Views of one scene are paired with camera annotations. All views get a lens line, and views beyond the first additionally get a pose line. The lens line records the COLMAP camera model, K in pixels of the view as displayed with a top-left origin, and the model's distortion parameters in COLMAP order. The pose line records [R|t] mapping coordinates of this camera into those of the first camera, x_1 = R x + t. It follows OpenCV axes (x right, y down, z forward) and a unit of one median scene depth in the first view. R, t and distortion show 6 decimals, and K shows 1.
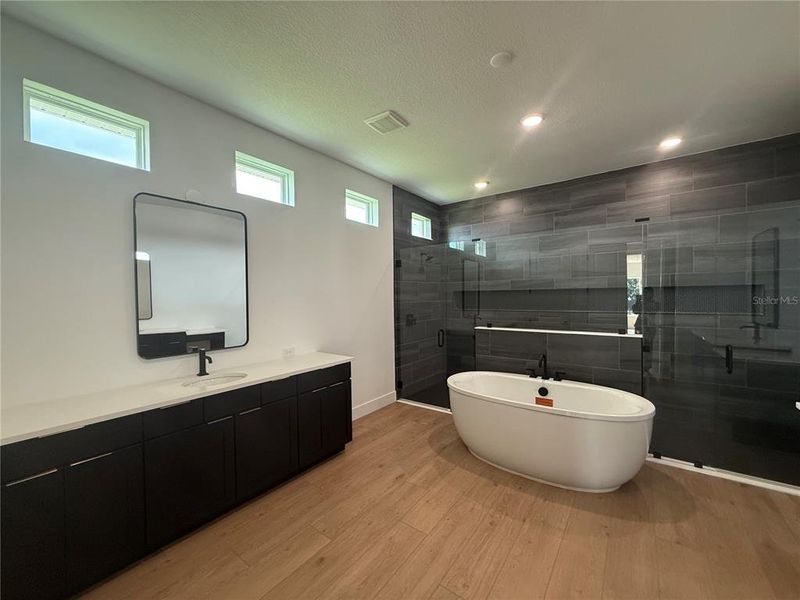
lens RADIAL K [[330.2, 0, 400.0], [0, 330.2, 300.0], [0, 0, 1]] dist [-0.001001, -0.000253]
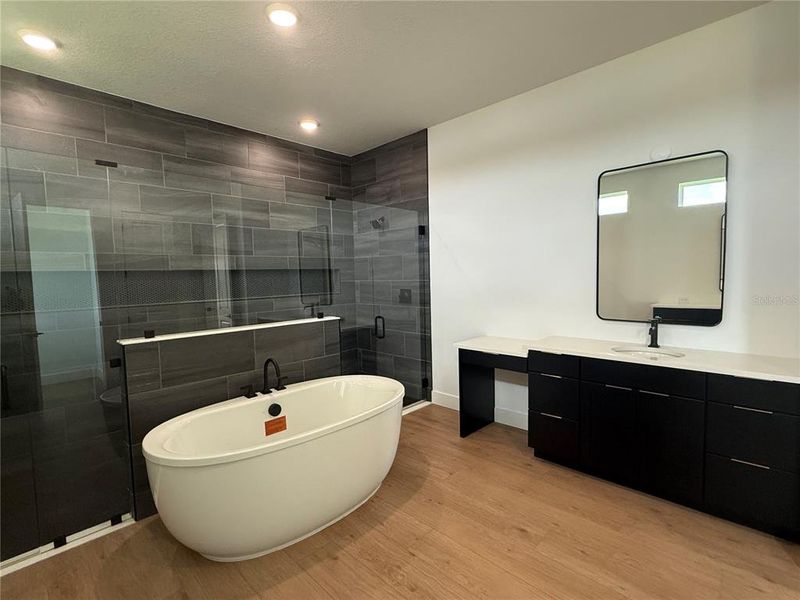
lens RADIAL K [[383.8, 0, 400.0], [0, 383.8, 300.0], [0, 0, 1]] dist [0.001654, 0.000599]
pose [[0.120765, -0.056832, 0.991053, -0.322449], [0.031811, 0.998069, 0.053358, 0.001129], [-0.992171, 0.025082, 0.122340, 0.565764]]
